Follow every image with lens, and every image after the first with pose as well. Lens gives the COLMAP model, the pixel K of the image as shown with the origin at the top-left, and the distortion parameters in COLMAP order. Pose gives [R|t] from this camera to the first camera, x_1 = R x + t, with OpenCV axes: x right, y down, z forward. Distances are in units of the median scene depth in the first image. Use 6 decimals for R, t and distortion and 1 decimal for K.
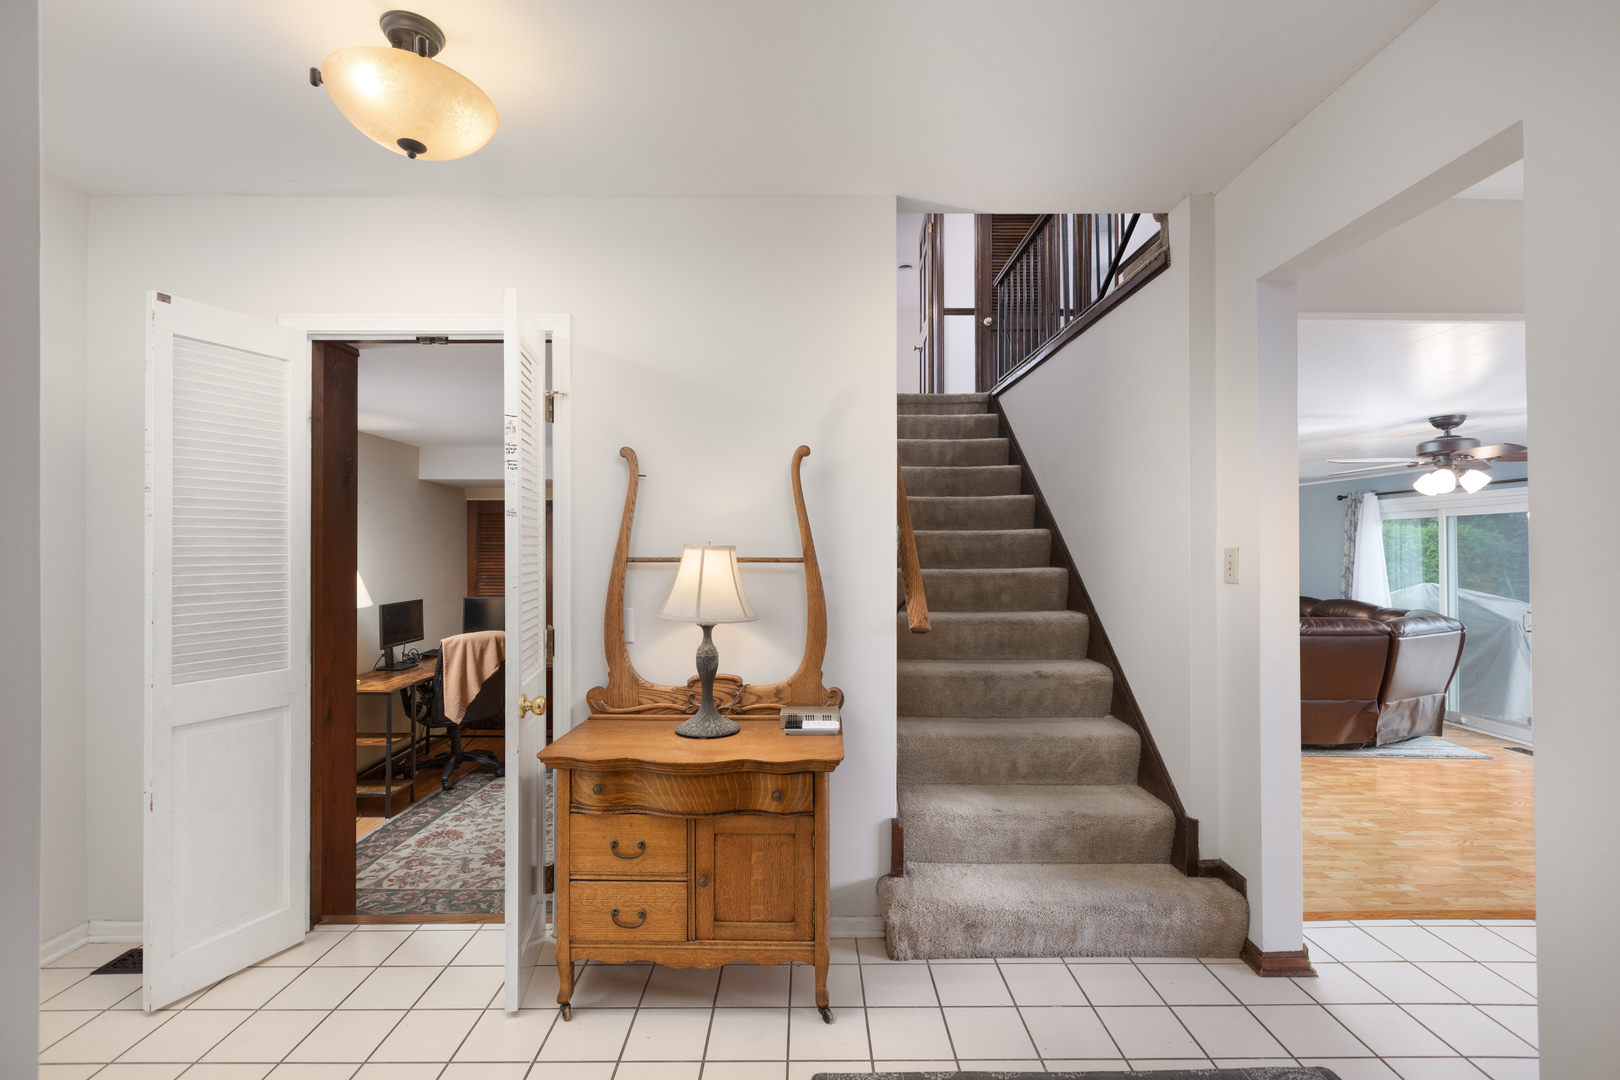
lens RADIAL K [[744.5, 0, 807.1], [0, 744.5, 545.9], [0, 0, 1]] dist [0.001248, -0.000037]
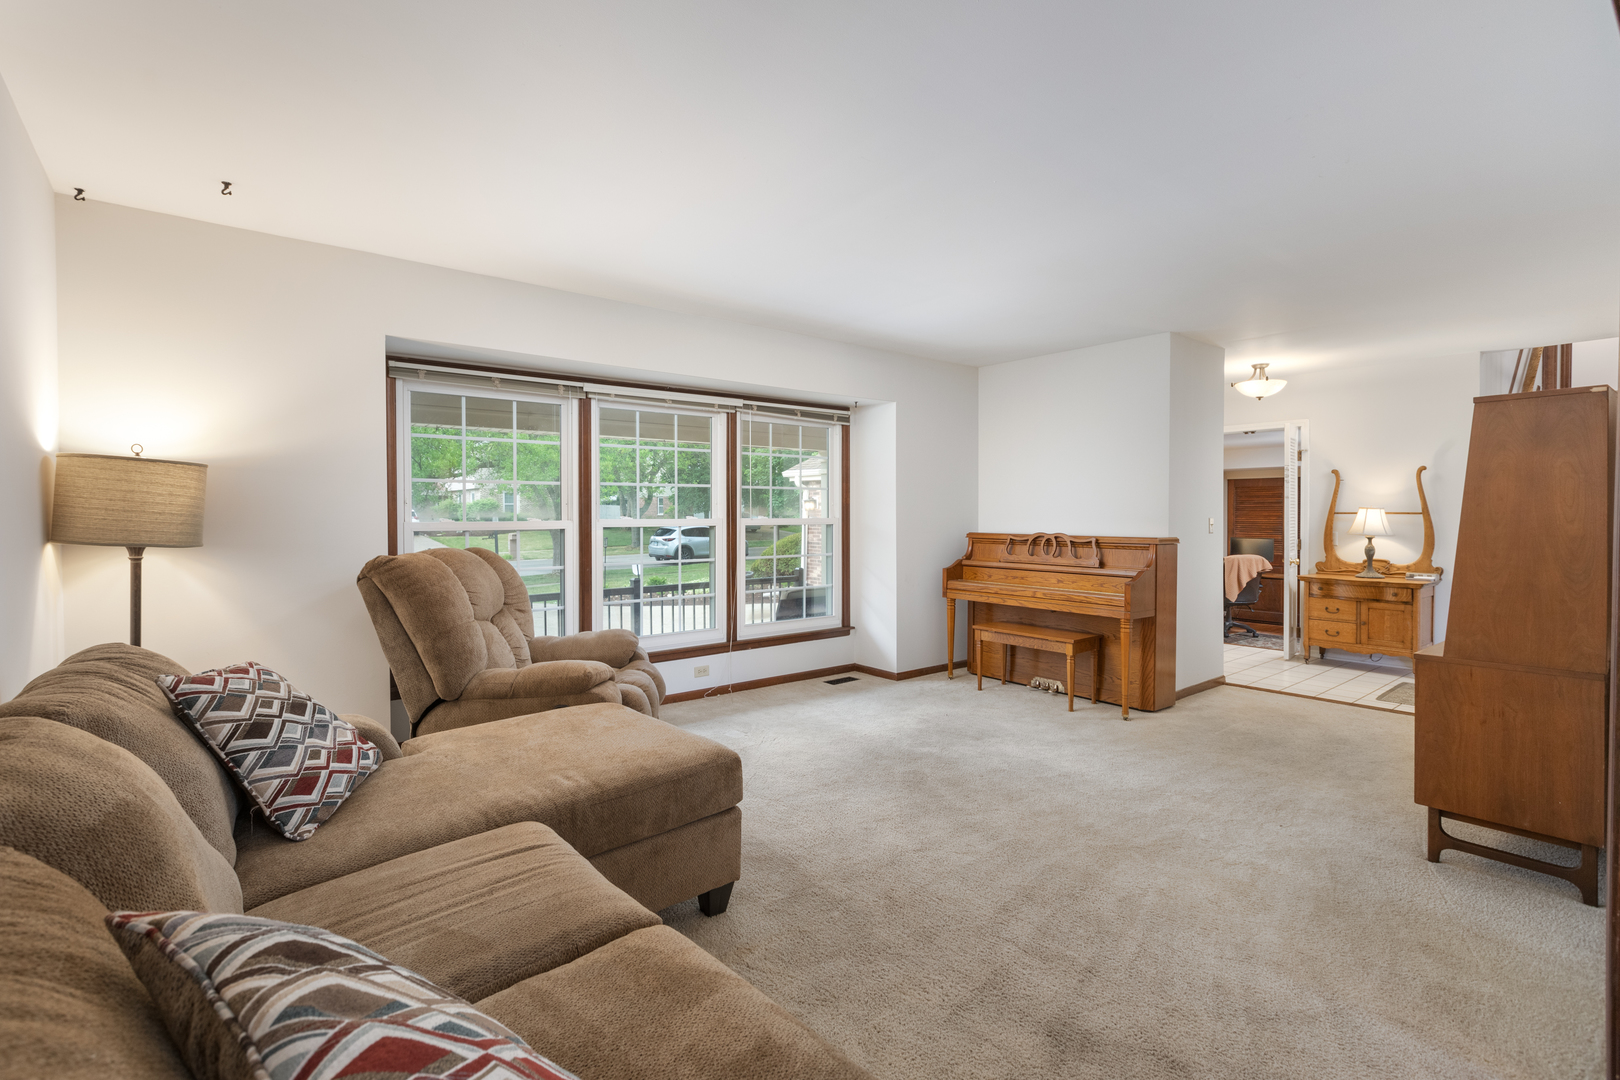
lens RADIAL K [[729.9, 0, 791.1], [0, 729.9, 521.8], [0, 0, 1]] dist [0.002882, 0.000686]
pose [[0.613726, 0.010558, -0.789449, 0.590685], [0.006359, 0.999812, 0.018314, -0.008543], [0.789494, -0.016260, 0.613543, -1.998699]]
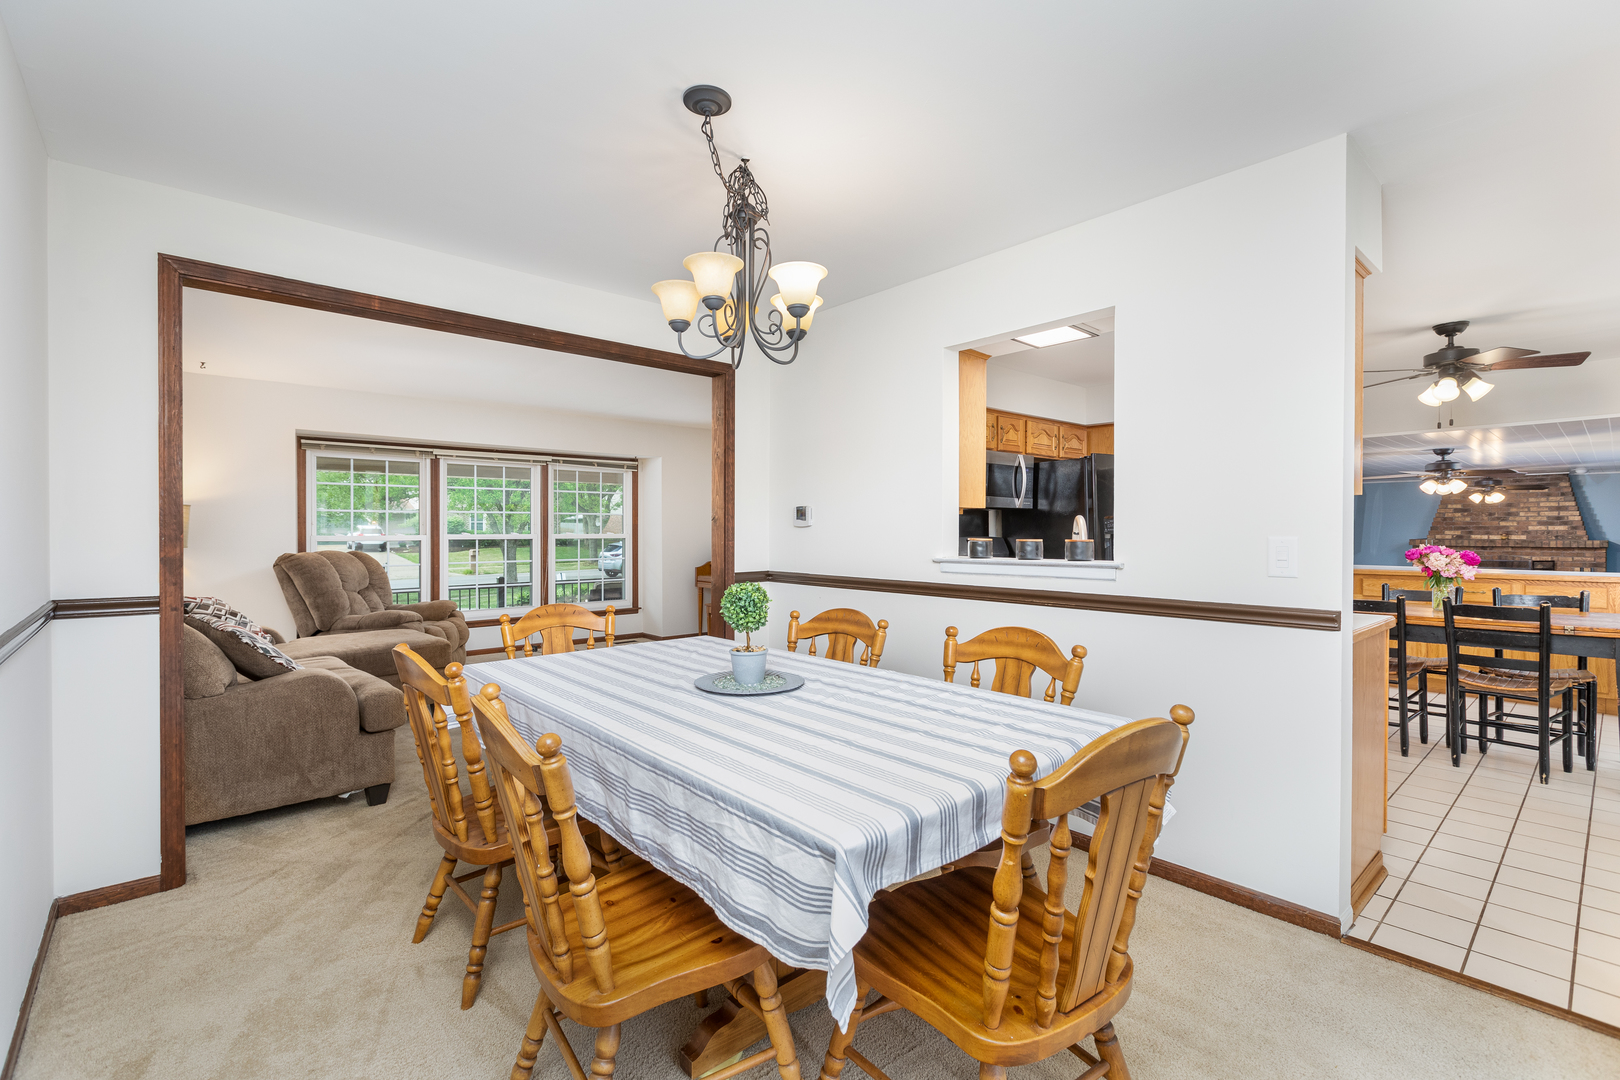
lens RADIAL K [[714.8, 0, 815.1], [0, 714.8, 533.2], [0, 0, 1]] dist [0.001929, 0.000297]
pose [[0.661783, 0.004272, -0.749684, 1.918194], [0.004998, 0.999936, 0.010109, -0.010167], [0.749679, -0.010437, 0.661719, -2.029621]]
